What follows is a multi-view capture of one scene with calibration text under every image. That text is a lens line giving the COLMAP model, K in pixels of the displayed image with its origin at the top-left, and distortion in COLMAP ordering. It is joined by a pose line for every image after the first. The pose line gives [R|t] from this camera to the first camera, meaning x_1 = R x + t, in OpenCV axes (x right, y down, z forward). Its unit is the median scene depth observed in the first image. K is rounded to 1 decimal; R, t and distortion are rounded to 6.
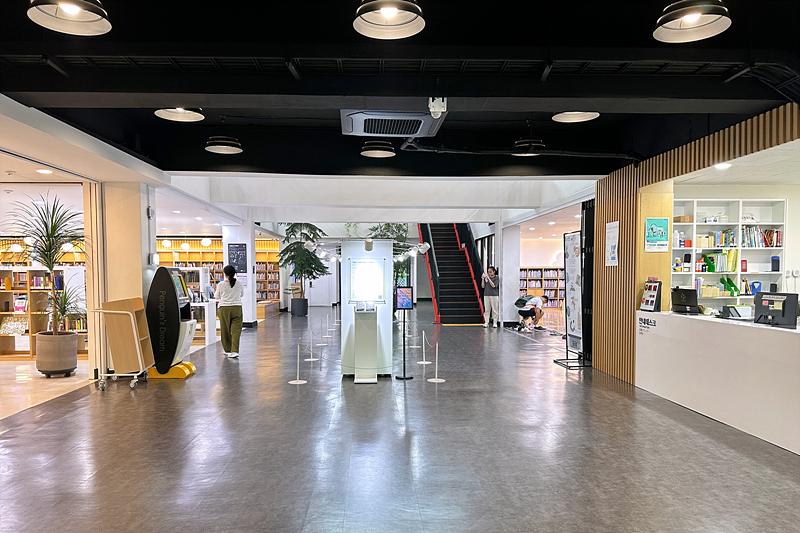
lens RADIAL K [[569.1, 0, 400.0], [0, 569.1, 268.9], [0, 0, 1]] dist [0.008924, -0.008502]
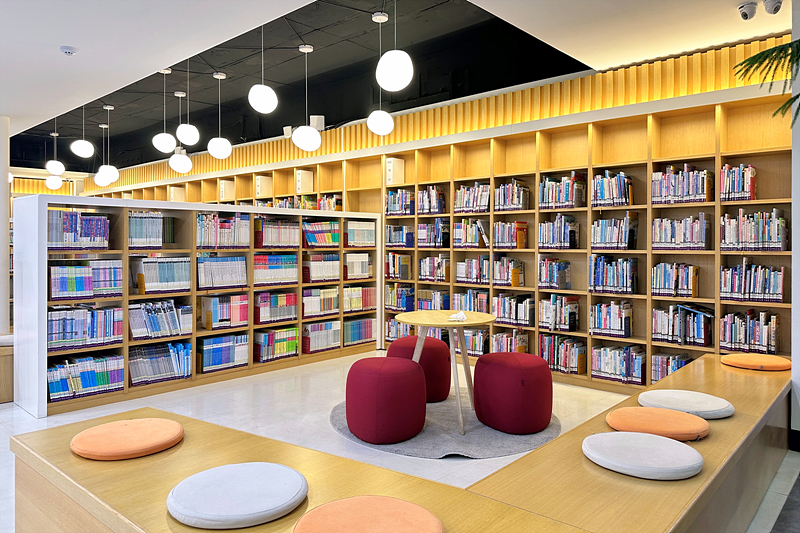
lens RADIAL K [[569.1, 0, 400.2], [0, 569.1, 263.9], [0, 0, 1]] dist [0.008924, -0.008502]
pose [[0.698567, 0.022435, -0.715193, -0.169137], [0.002706, 0.999418, 0.033994, 0.017562], [0.715539, -0.025682, 0.698100, 0.786917]]
